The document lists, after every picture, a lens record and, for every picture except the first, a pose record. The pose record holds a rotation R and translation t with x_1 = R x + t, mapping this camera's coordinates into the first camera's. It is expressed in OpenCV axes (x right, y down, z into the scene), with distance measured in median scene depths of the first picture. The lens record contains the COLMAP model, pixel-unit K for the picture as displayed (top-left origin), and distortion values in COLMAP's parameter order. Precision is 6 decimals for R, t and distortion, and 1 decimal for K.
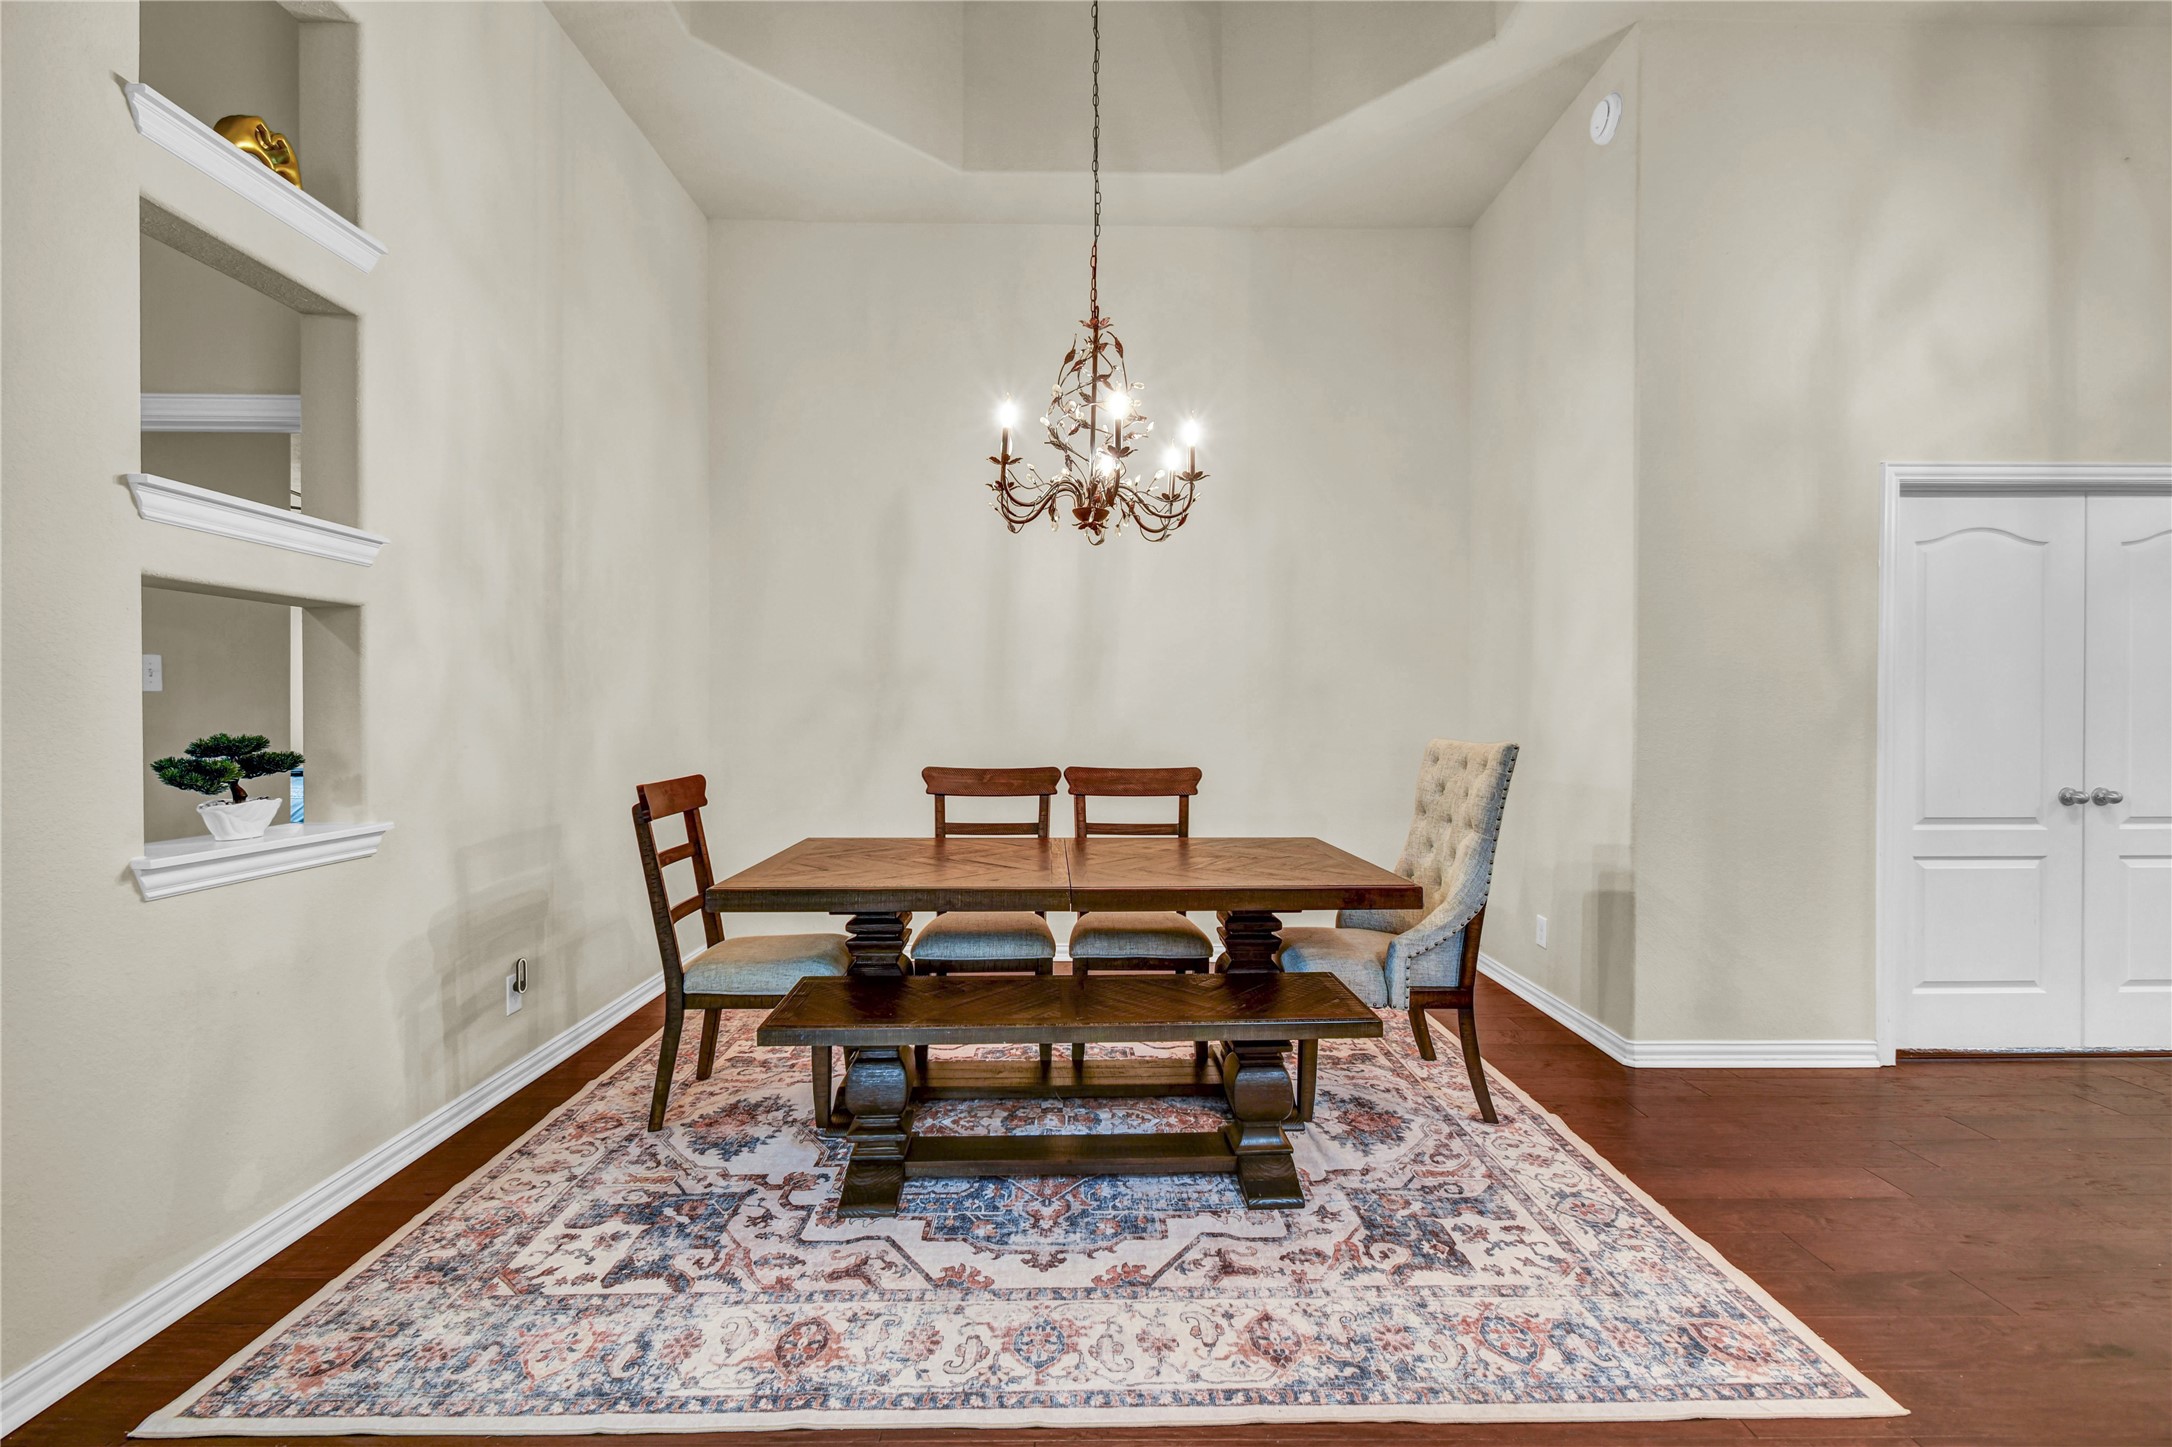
lens RADIAL K [[966.5, 0, 1092.2], [0, 966.5, 716.0], [0, 0, 1]] dist [0.004897, -0.001098]
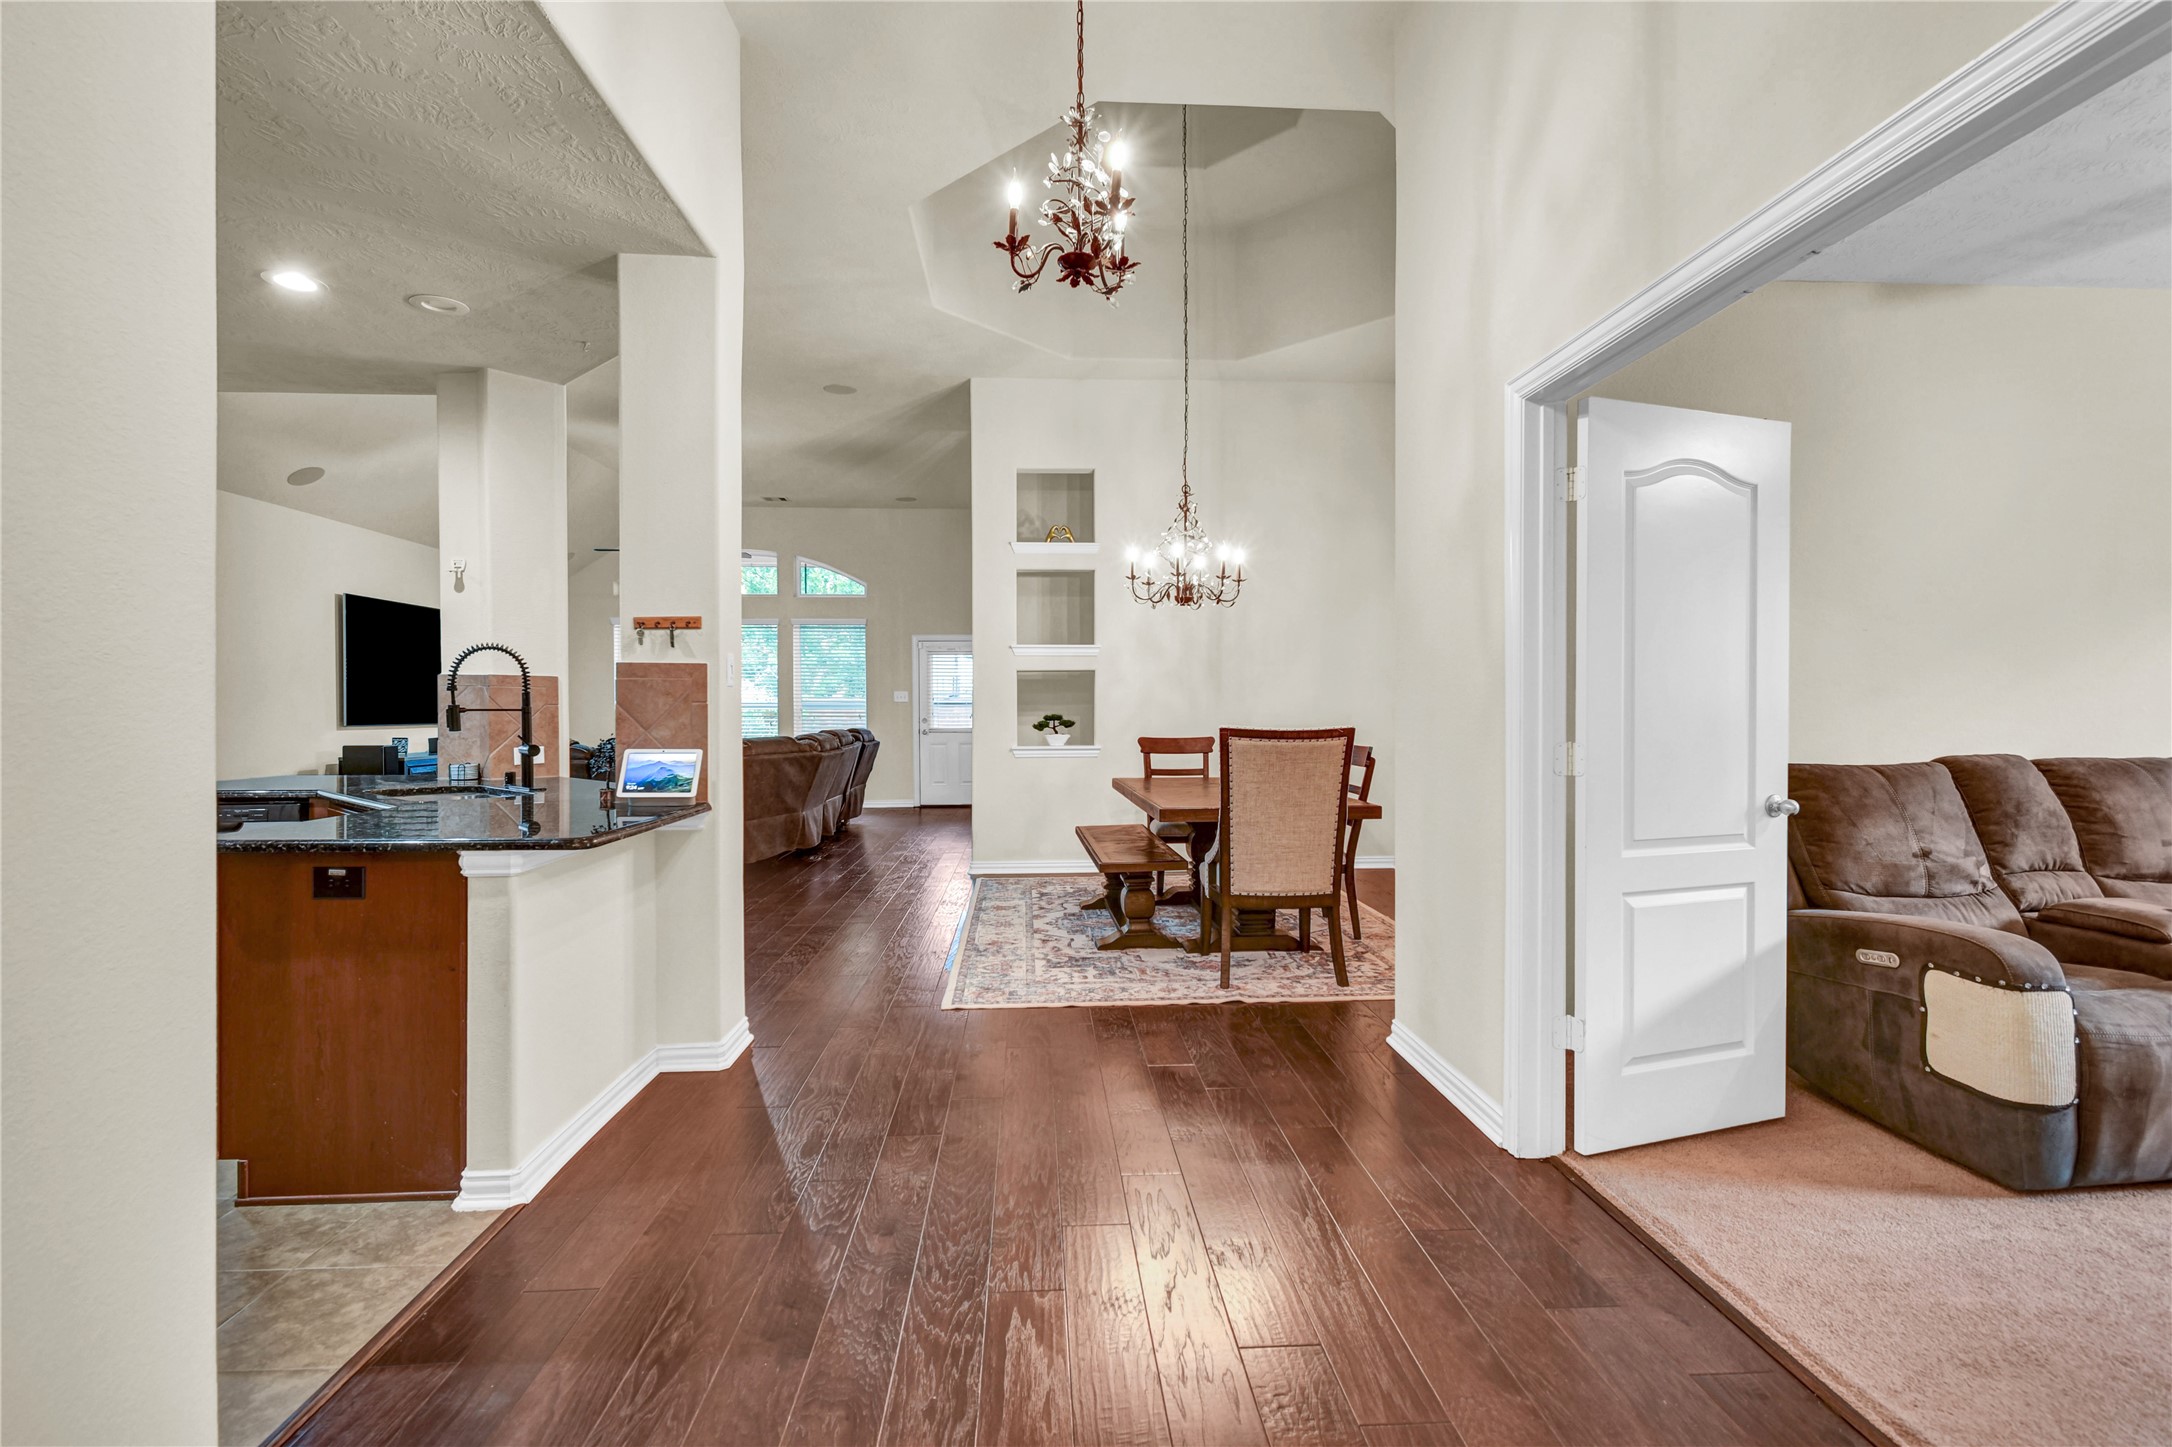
lens RADIAL K [[966.5, 0, 1086.3], [0, 966.5, 716.8], [0, 0, 1]] dist [0.004897, -0.001098]
pose [[0.037049, 0.011066, -0.999252, 2.217502], [0.008224, 0.999901, 0.011378, -0.011937], [0.999280, -0.008640, 0.036954, 0.880159]]
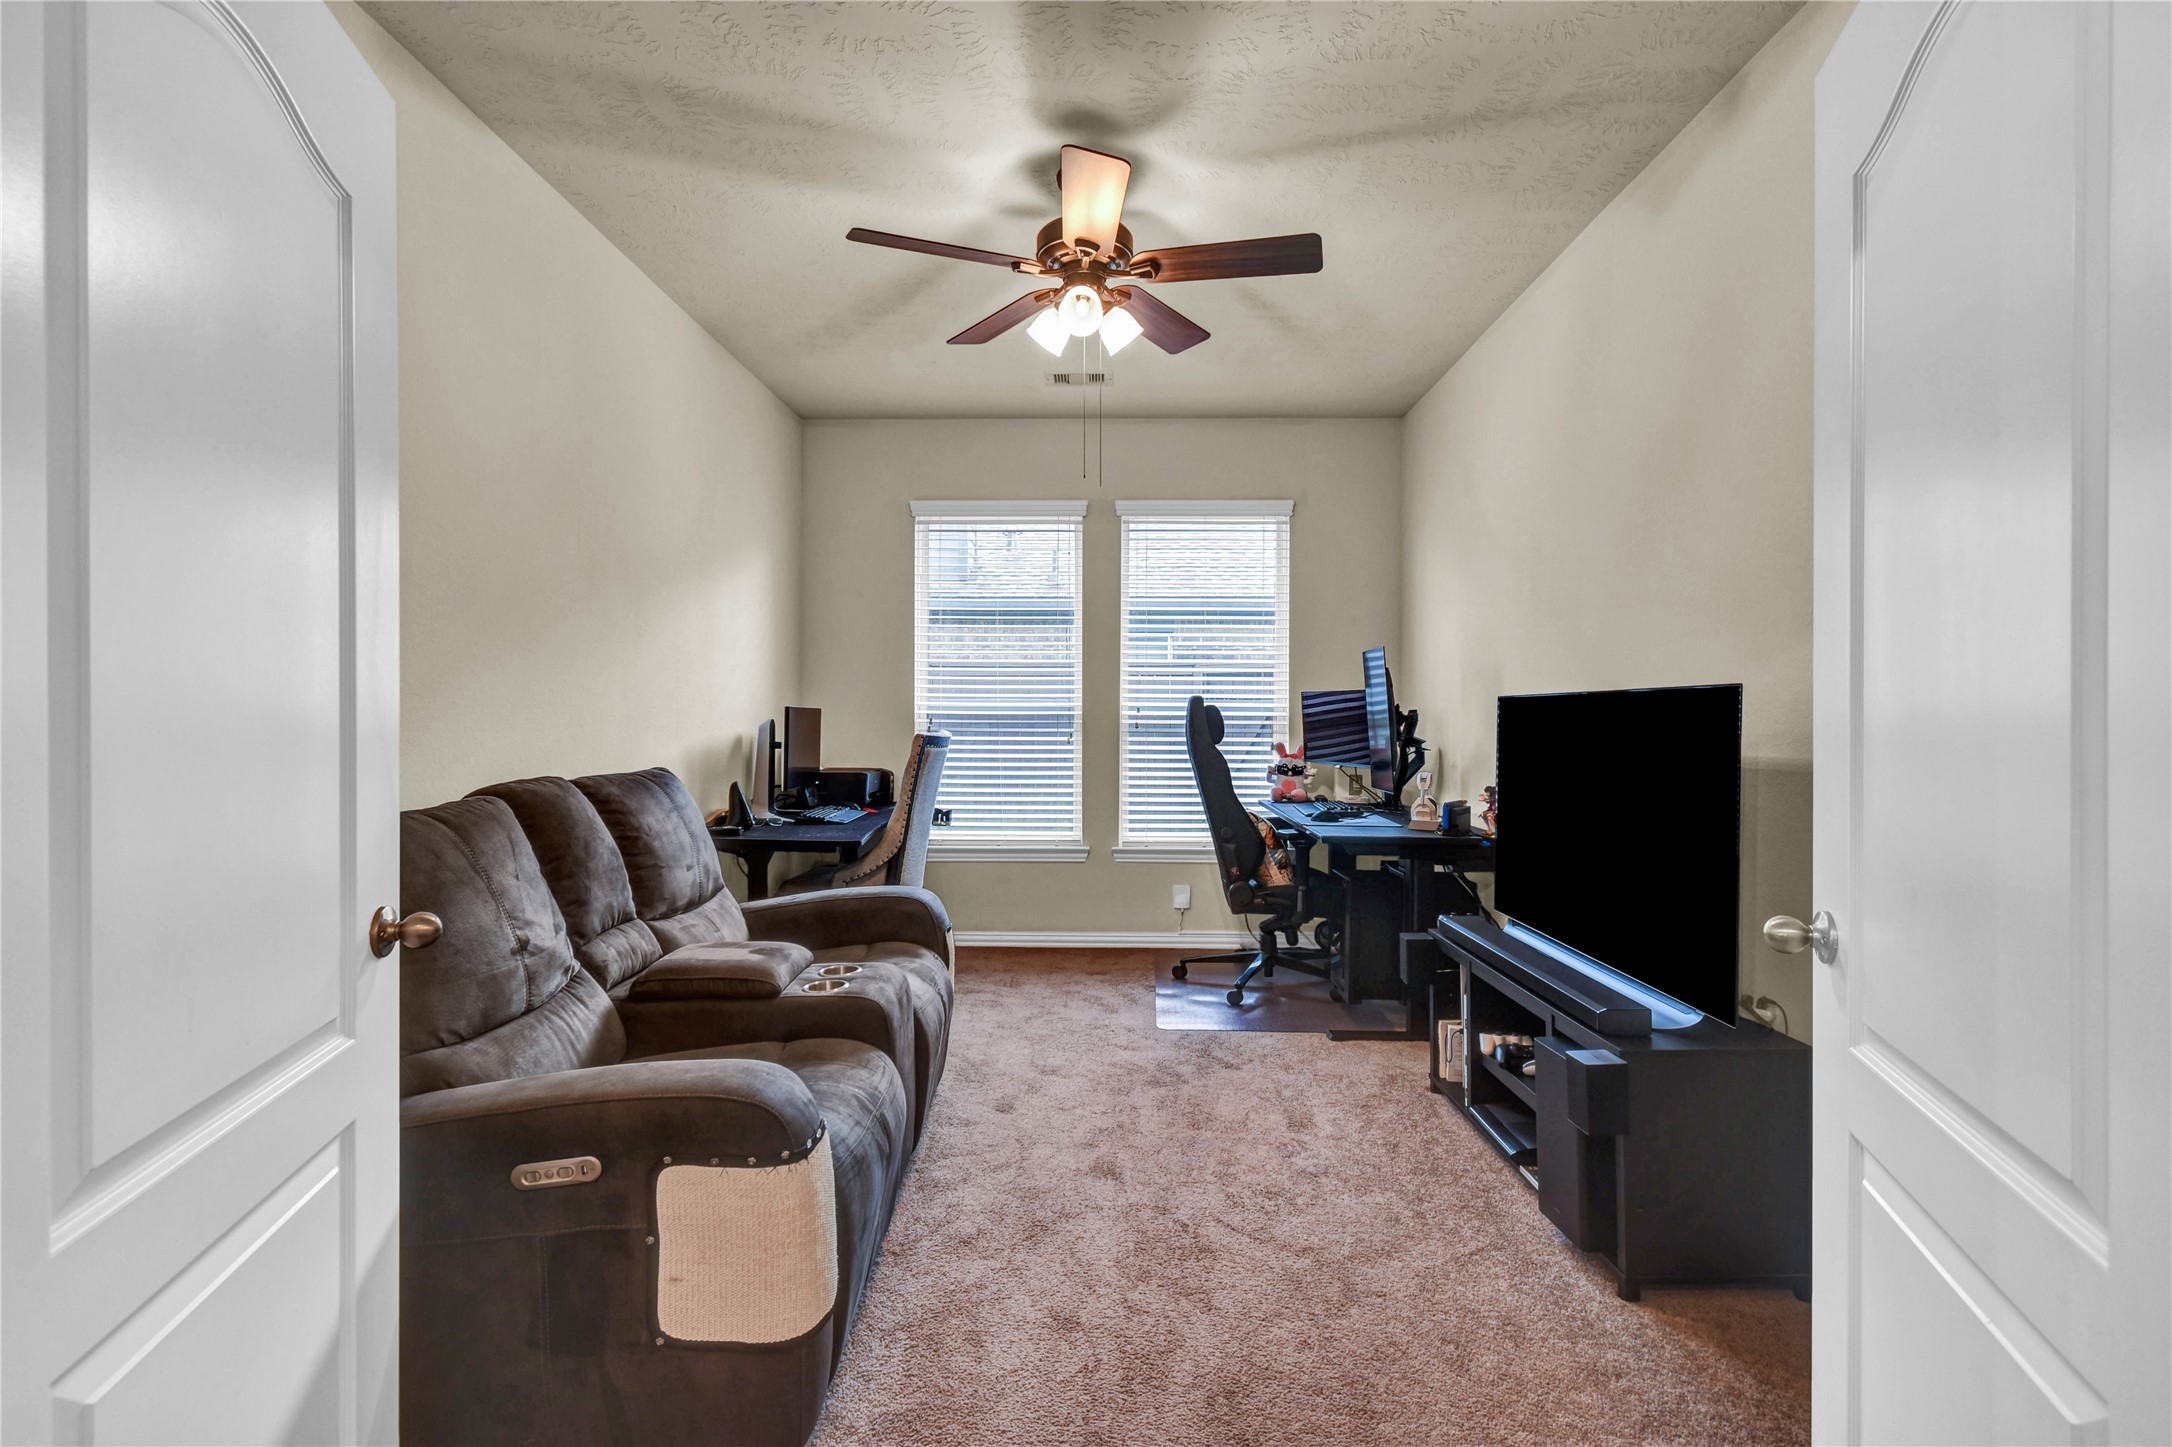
lens RADIAL K [[1005.4, 0, 1126.3], [0, 1005.4, 711.2], [0, 0, 1]] dist [0.003702, -0.000370]
pose [[0.999501, 0.000471, -0.031584, 1.519748], [-0.000245, 0.999974, 0.007158, -0.007477], [0.031586, -0.007147, 0.999475, 1.210344]]
